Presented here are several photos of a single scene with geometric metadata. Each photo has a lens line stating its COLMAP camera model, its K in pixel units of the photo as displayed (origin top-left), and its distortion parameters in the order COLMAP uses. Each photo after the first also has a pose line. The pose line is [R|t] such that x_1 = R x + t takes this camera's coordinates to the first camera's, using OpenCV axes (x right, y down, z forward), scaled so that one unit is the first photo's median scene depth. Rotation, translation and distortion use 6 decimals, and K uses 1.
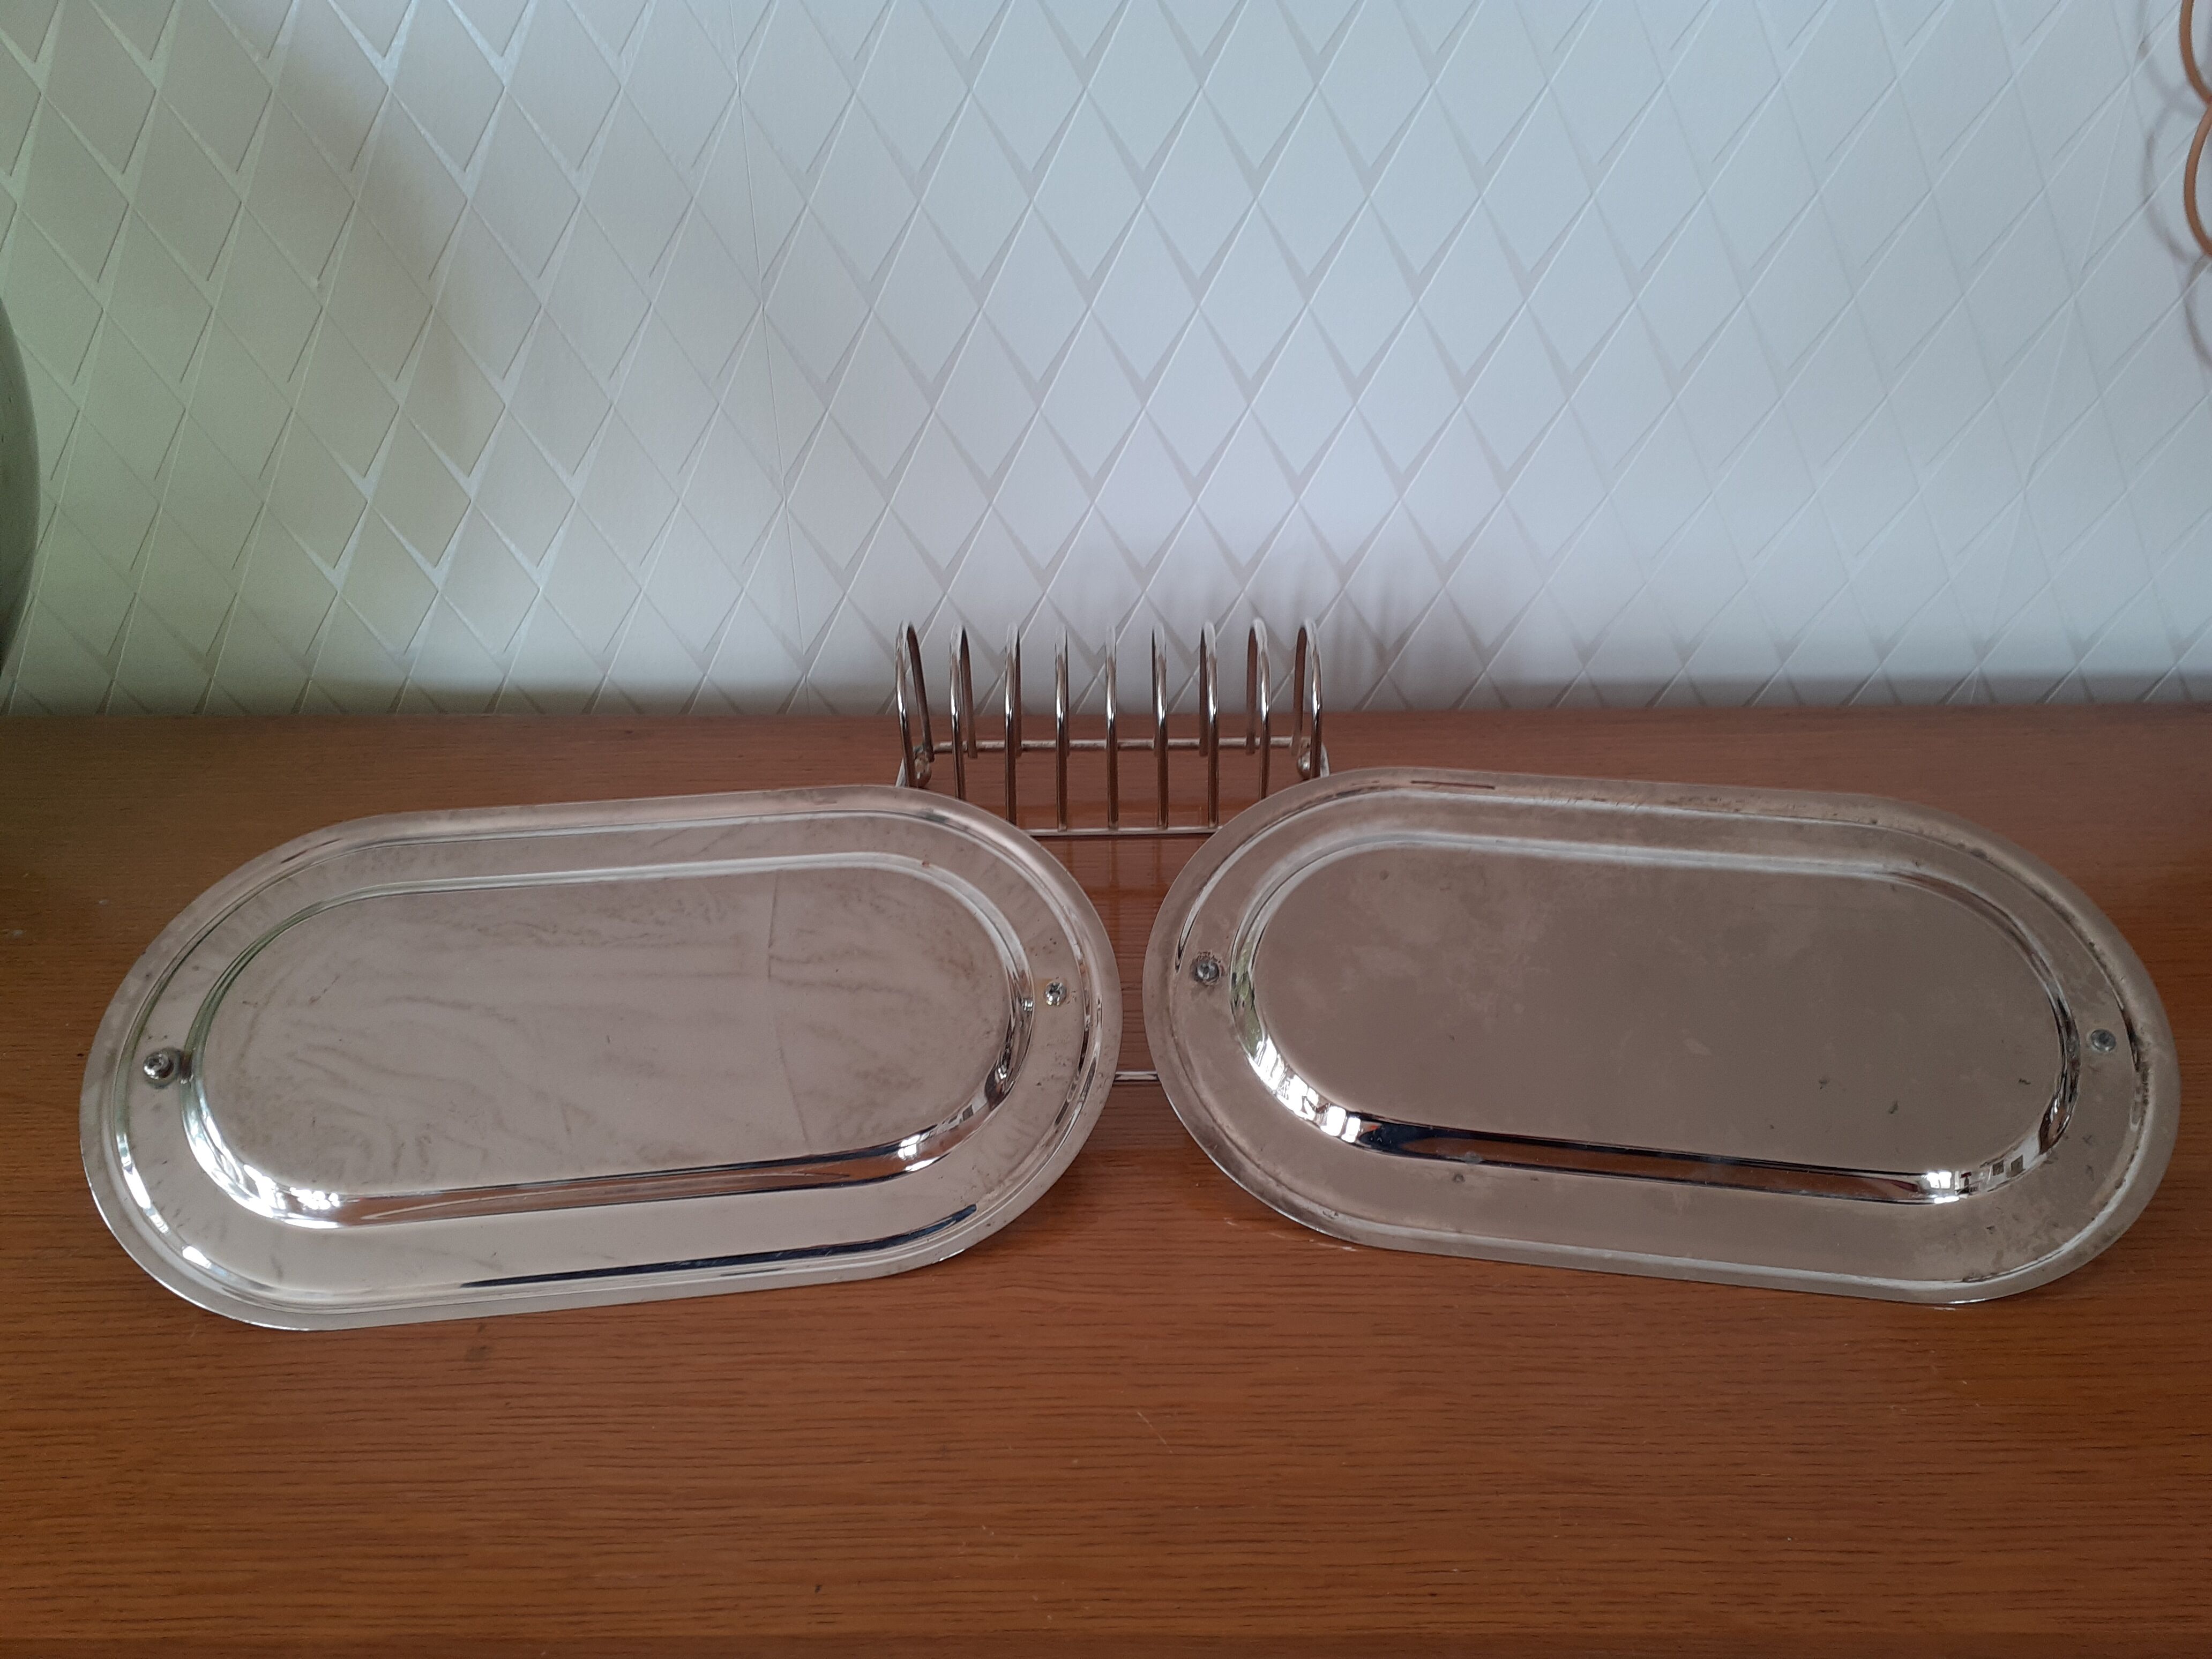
lens RADIAL K [[1809.8, 0, 1201.4], [0, 1809.8, 892.0], [0, 0, 1]] dist [0.043536, -0.092506]
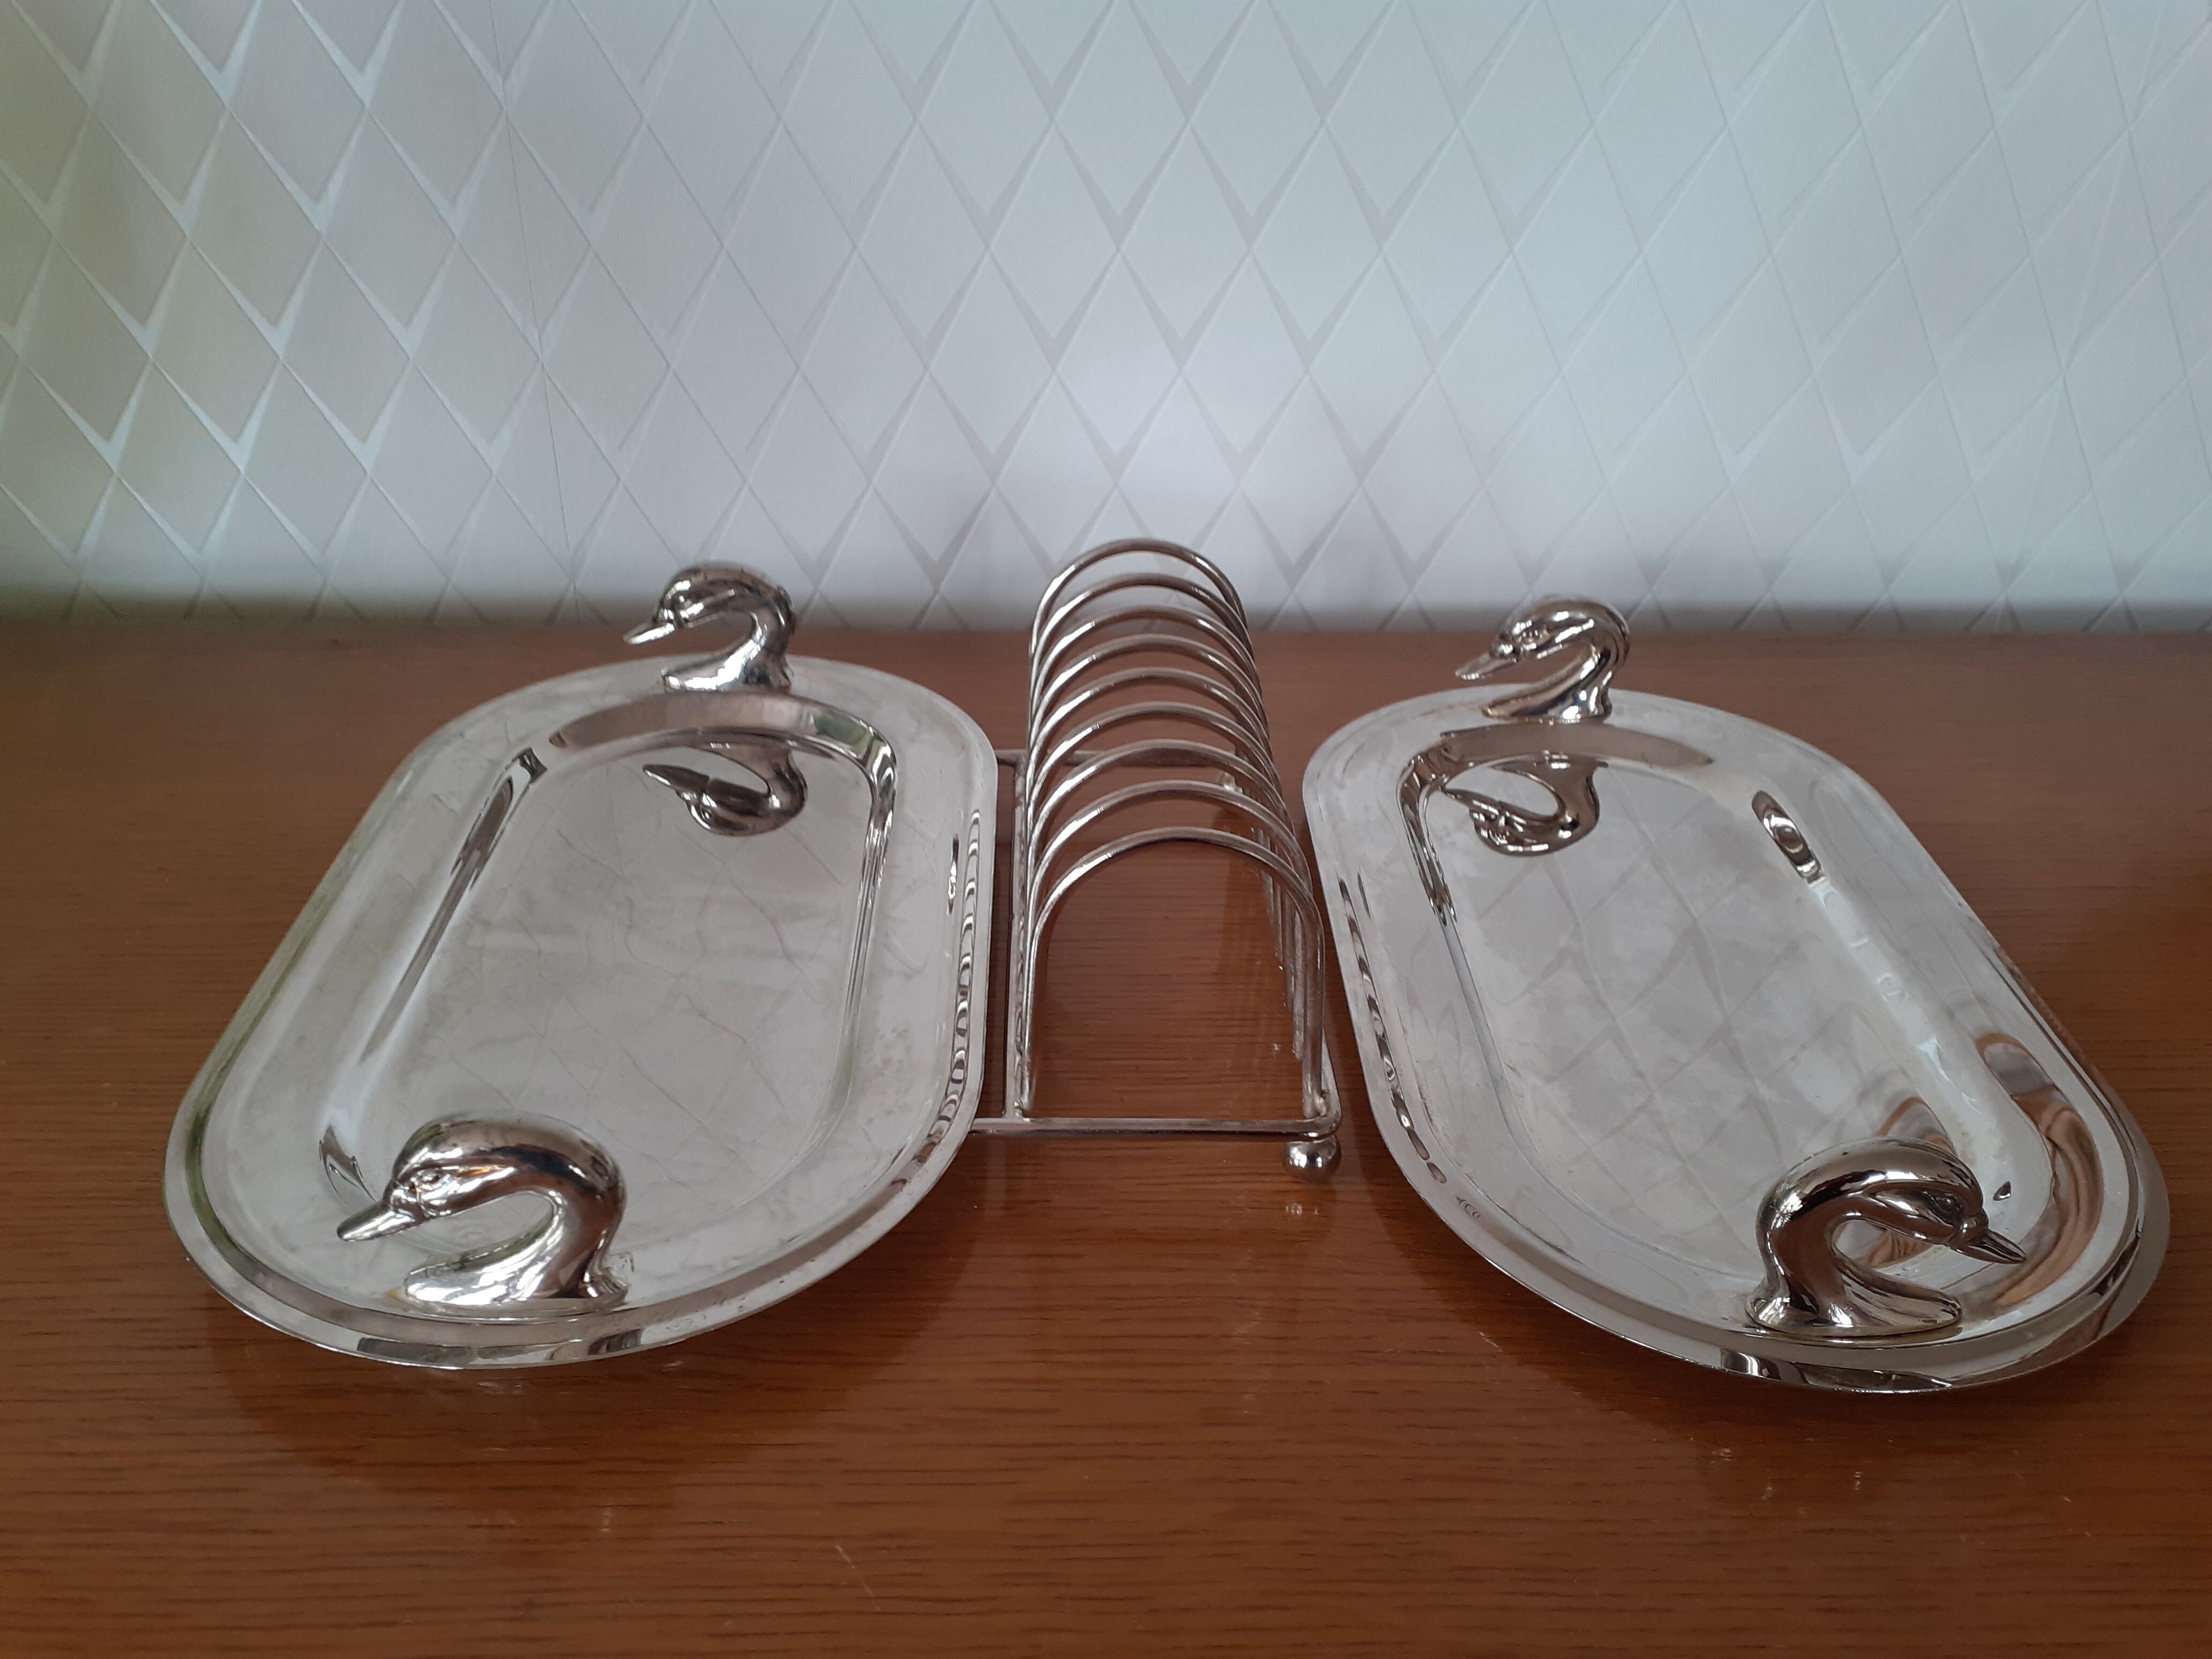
lens RADIAL K [[1797.6, 0, 1183.3], [0, 1797.6, 920.2], [0, 0, 1]] dist [0.006274, -0.016758]
pose [[0.999906, 0.007914, 0.011187, 0.078445], [-0.007825, 0.999938, -0.007894, 0.059350], [-0.011249, 0.007806, 0.999906, 0.322727]]
